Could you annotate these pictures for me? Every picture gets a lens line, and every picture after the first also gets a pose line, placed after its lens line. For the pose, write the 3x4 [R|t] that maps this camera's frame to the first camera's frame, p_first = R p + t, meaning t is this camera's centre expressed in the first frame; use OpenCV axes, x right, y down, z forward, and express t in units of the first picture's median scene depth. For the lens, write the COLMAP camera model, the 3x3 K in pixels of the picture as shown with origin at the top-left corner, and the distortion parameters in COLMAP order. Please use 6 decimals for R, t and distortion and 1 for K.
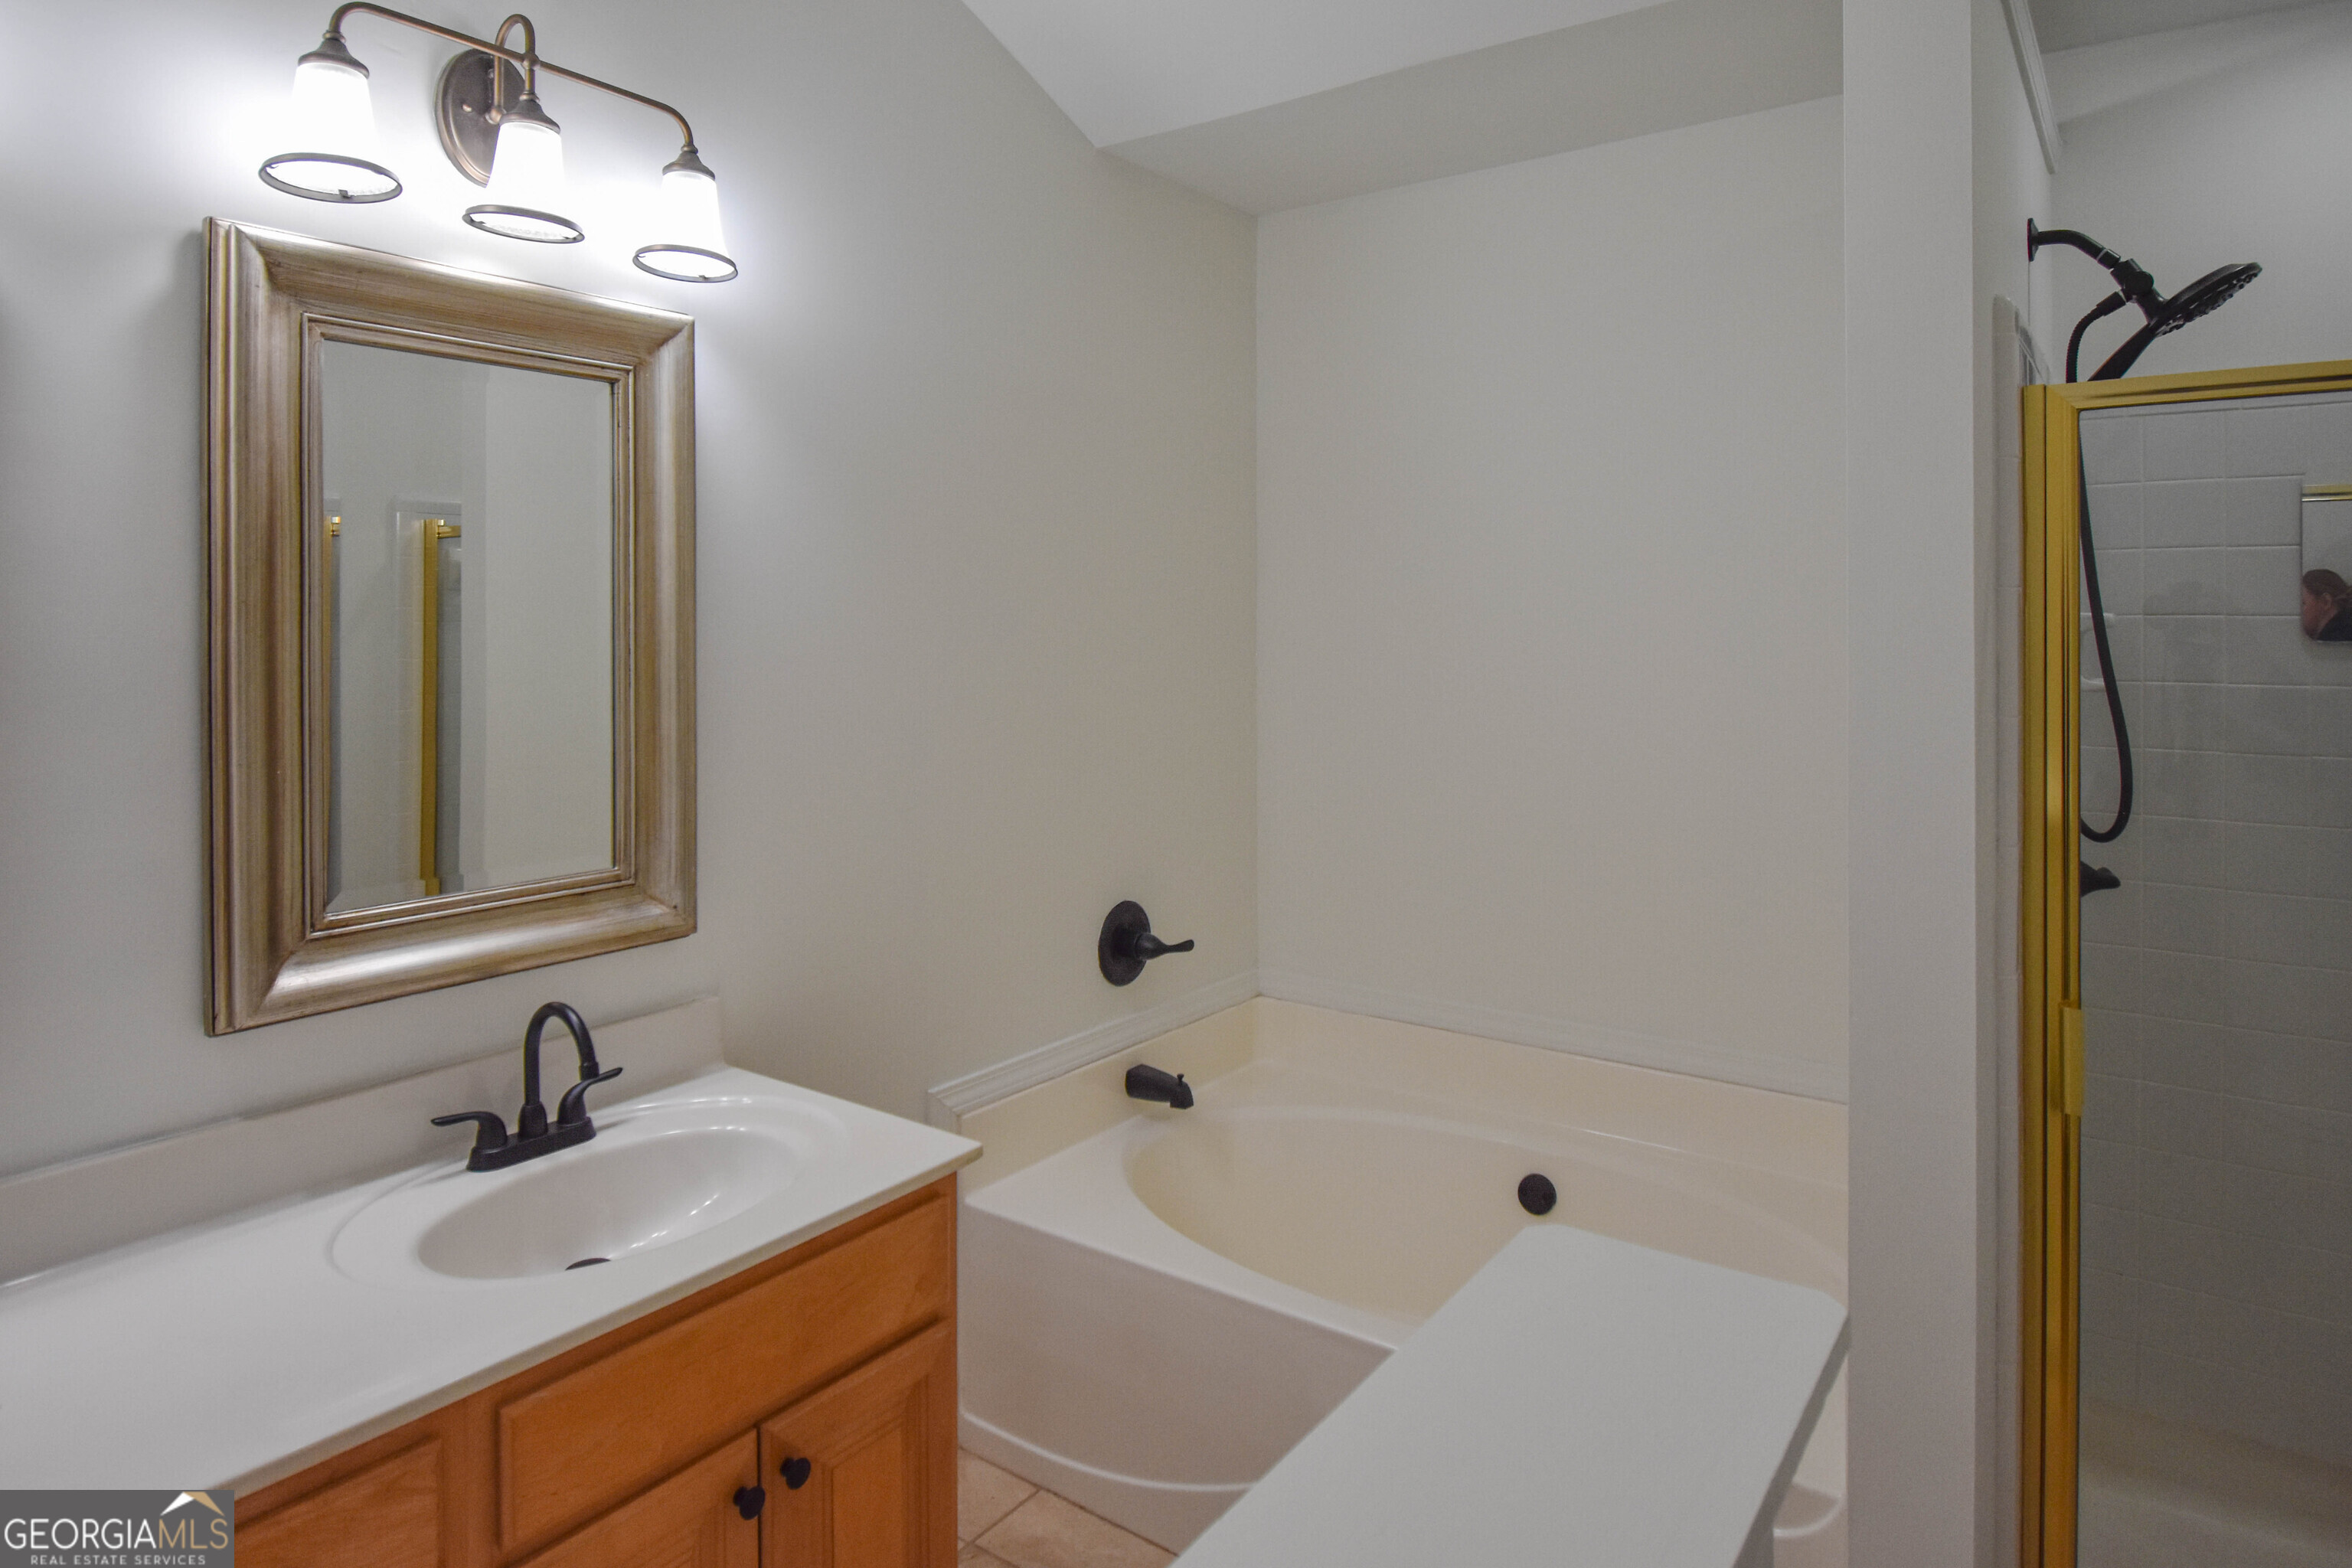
lens RADIAL K [[1340.9, 0, 1198.5], [0, 1340.9, 613.4], [0, 0, 1]] dist [0.010684, -0.014538]
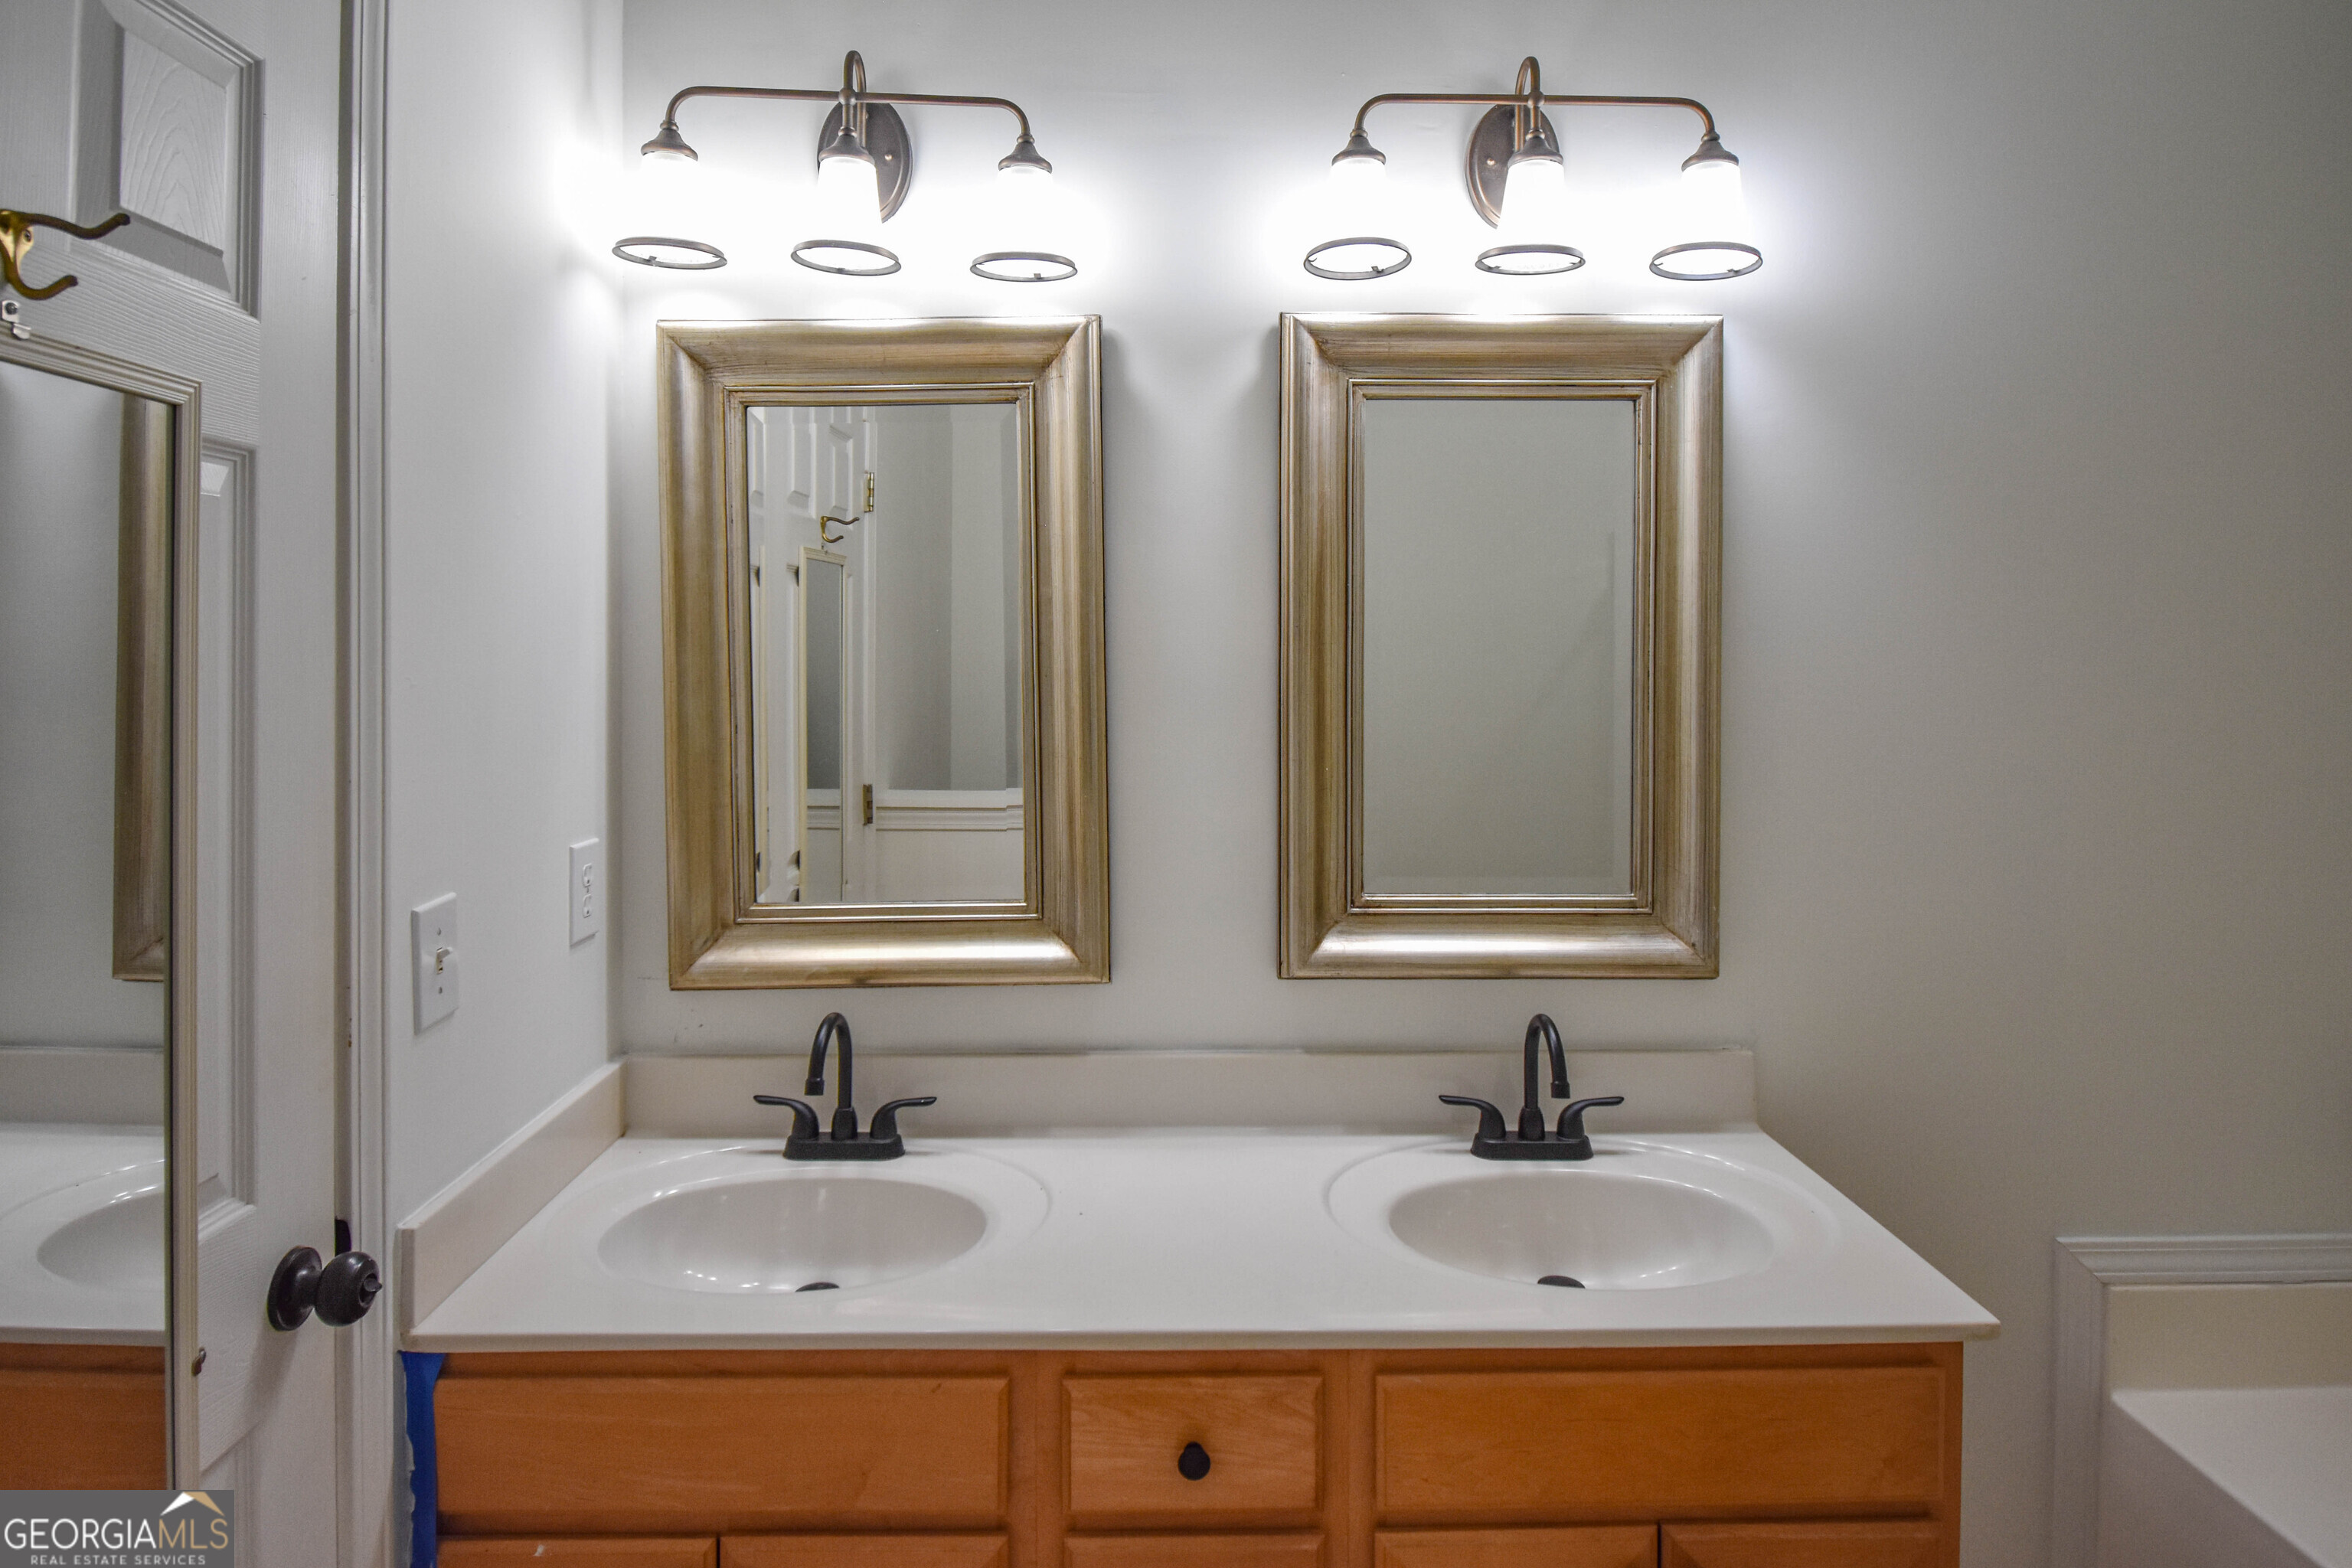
lens RADIAL K [[1340.9, 0, 1253.7], [0, 1340.9, 662.3], [0, 0, 1]] dist [0.010684, -0.014538]
pose [[0.601628, 0.003964, -0.798767, 0.207790], [0.002498, 0.999973, 0.006844, 0.014285], [0.798773, -0.006113, 0.601602, 0.215393]]
